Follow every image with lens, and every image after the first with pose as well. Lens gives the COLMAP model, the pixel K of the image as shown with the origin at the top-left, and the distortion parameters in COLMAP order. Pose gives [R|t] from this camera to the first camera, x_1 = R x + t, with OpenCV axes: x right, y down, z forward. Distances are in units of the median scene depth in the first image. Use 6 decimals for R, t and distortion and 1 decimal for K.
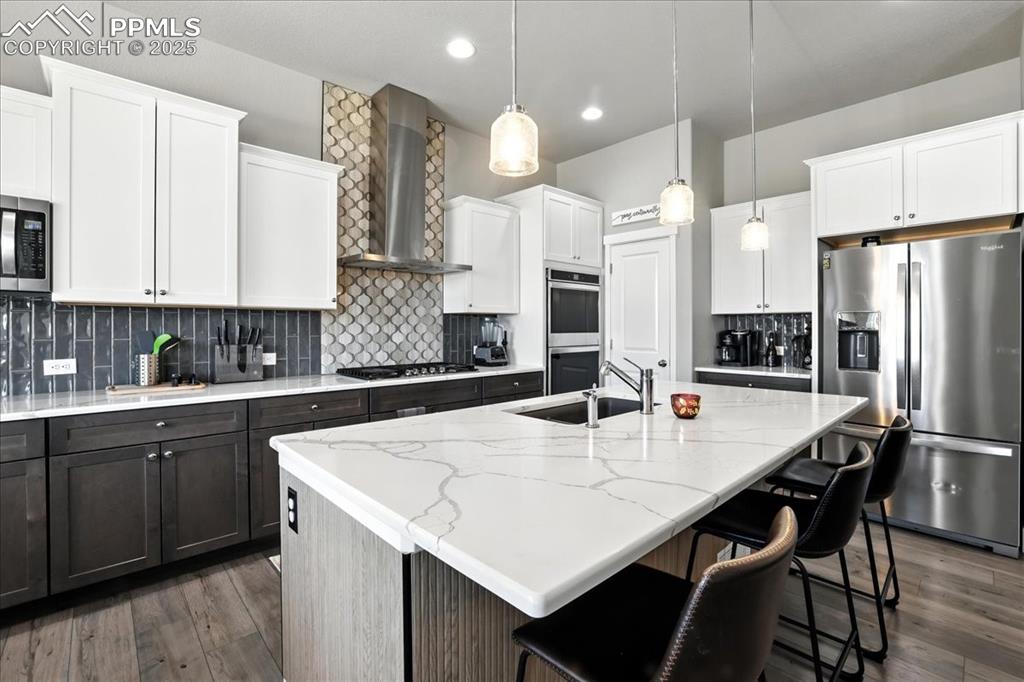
lens RADIAL K [[447.1, 0, 503.0], [0, 447.1, 330.9], [0, 0, 1]] dist [-0.019166, 0.004529]
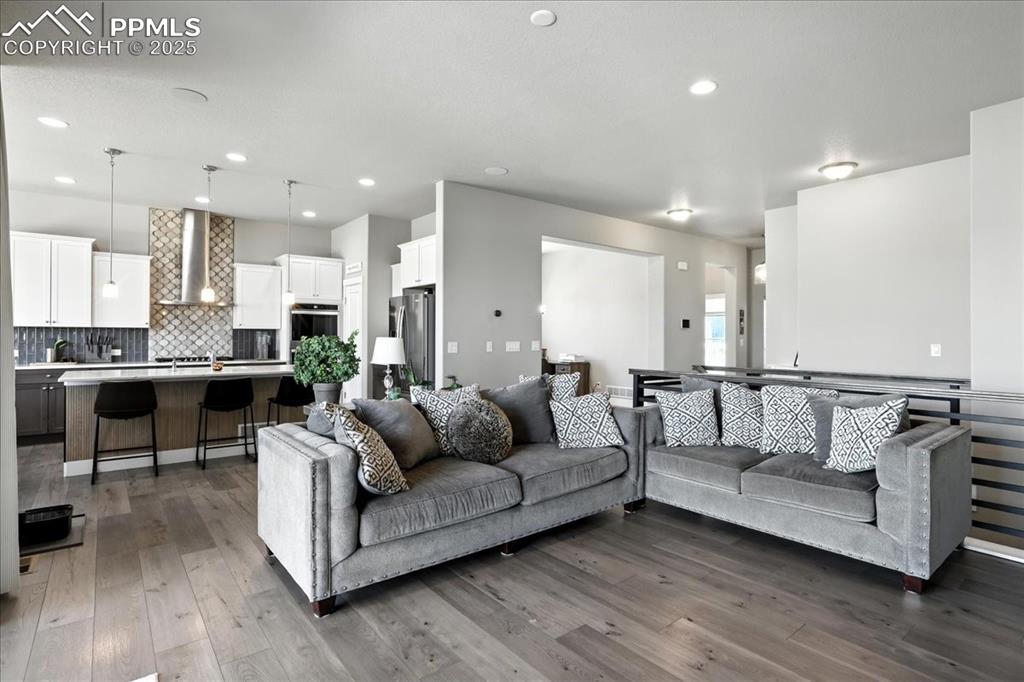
lens RADIAL K [[507.6, 0, 521.7], [0, 507.6, 340.0], [0, 0, 1]] dist [-0.024938, 0.004899]
pose [[0.997357, 0.004902, -0.072490, 1.306923], [-0.004977, 0.999987, -0.000857, 0.000045], [0.072484, 0.001215, 0.997369, -1.001805]]
